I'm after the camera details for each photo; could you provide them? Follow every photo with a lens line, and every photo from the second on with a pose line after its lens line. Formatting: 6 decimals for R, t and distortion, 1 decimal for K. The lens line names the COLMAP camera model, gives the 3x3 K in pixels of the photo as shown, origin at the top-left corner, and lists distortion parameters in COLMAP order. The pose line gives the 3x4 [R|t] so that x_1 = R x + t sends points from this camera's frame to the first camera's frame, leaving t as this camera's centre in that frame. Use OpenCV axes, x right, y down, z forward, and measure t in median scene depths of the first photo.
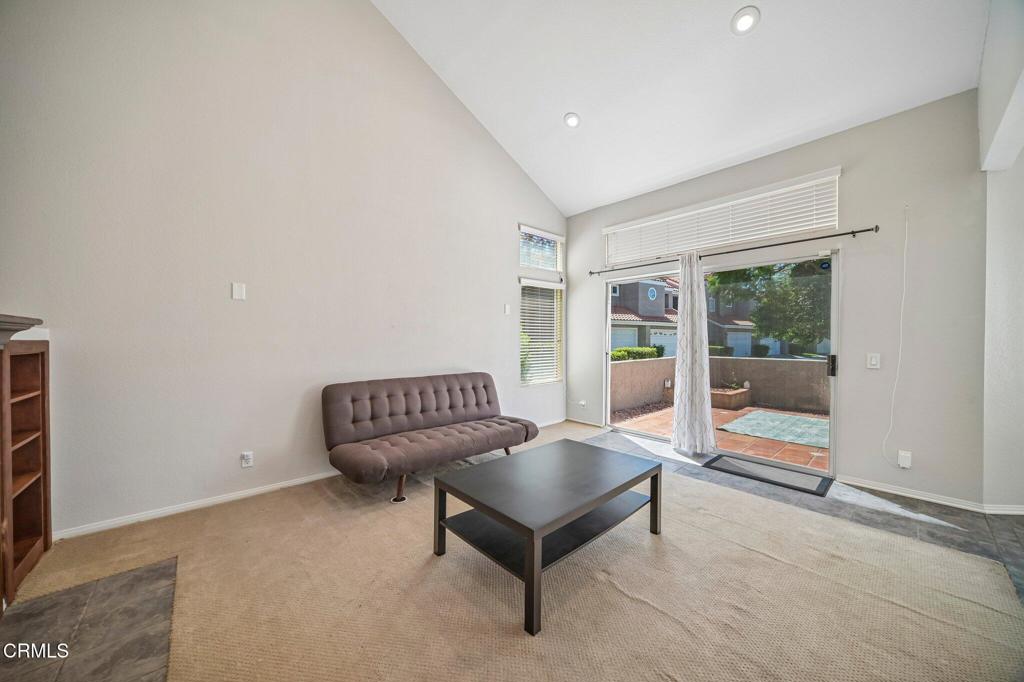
lens RADIAL K [[357.5, 0, 500.4], [0, 357.5, 338.7], [0, 0, 1]] dist [-0.031485, 0.006460]
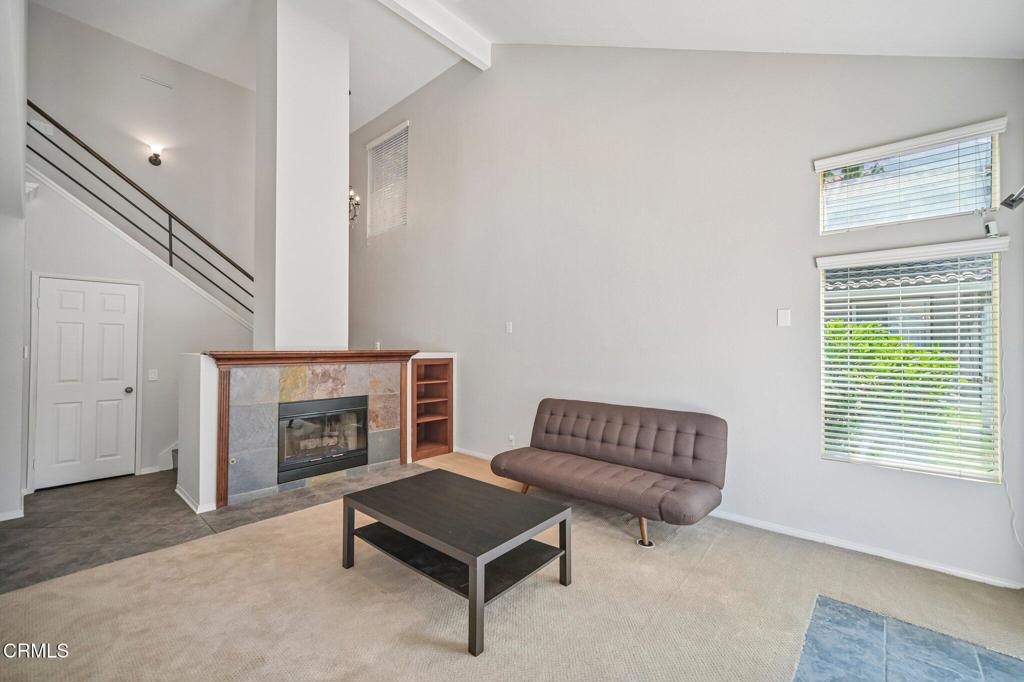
lens RADIAL K [[414.2, 0, 509.8], [0, 414.2, 339.5], [0, 0, 1]] dist [-0.016037, 0.006518]
pose [[0.125051, -0.015999, -0.992021, 1.445483], [-0.001112, 0.999867, -0.016266, -0.075187], [0.992150, 0.003137, 0.125017, 1.103467]]
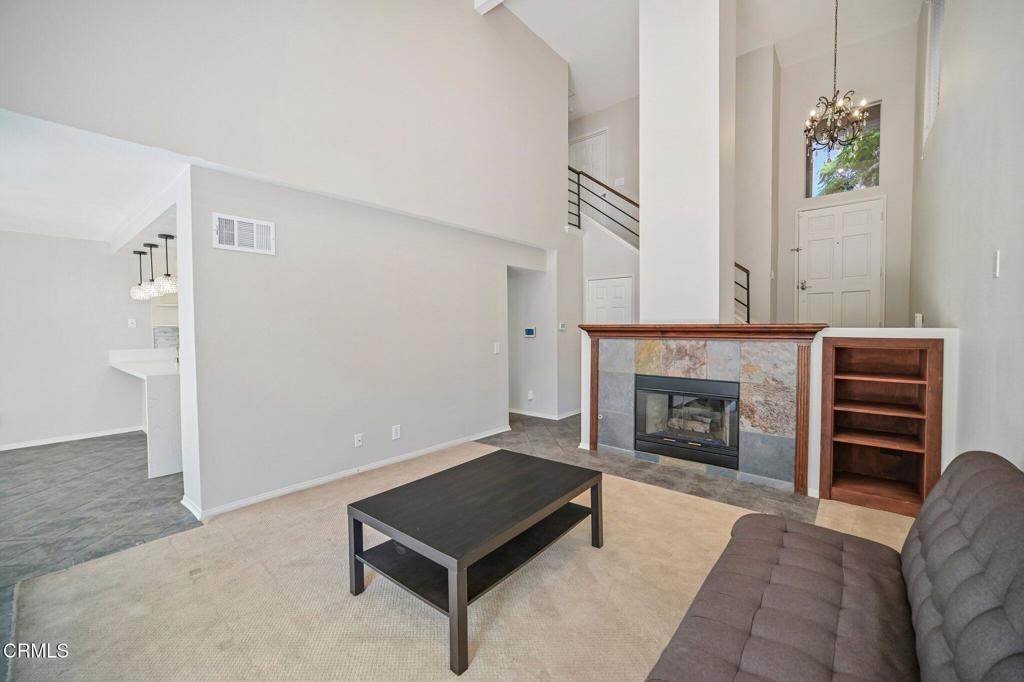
lens RADIAL K [[414.2, 0, 509.8], [0, 414.2, 339.5], [0, 0, 1]] dist [-0.016037, 0.006518]
pose [[-0.987448, 0.008485, -0.157718, 0.282424], [0.004027, 0.999584, 0.028563, -0.038322], [0.157895, 0.027569, -0.987071, 2.225844]]
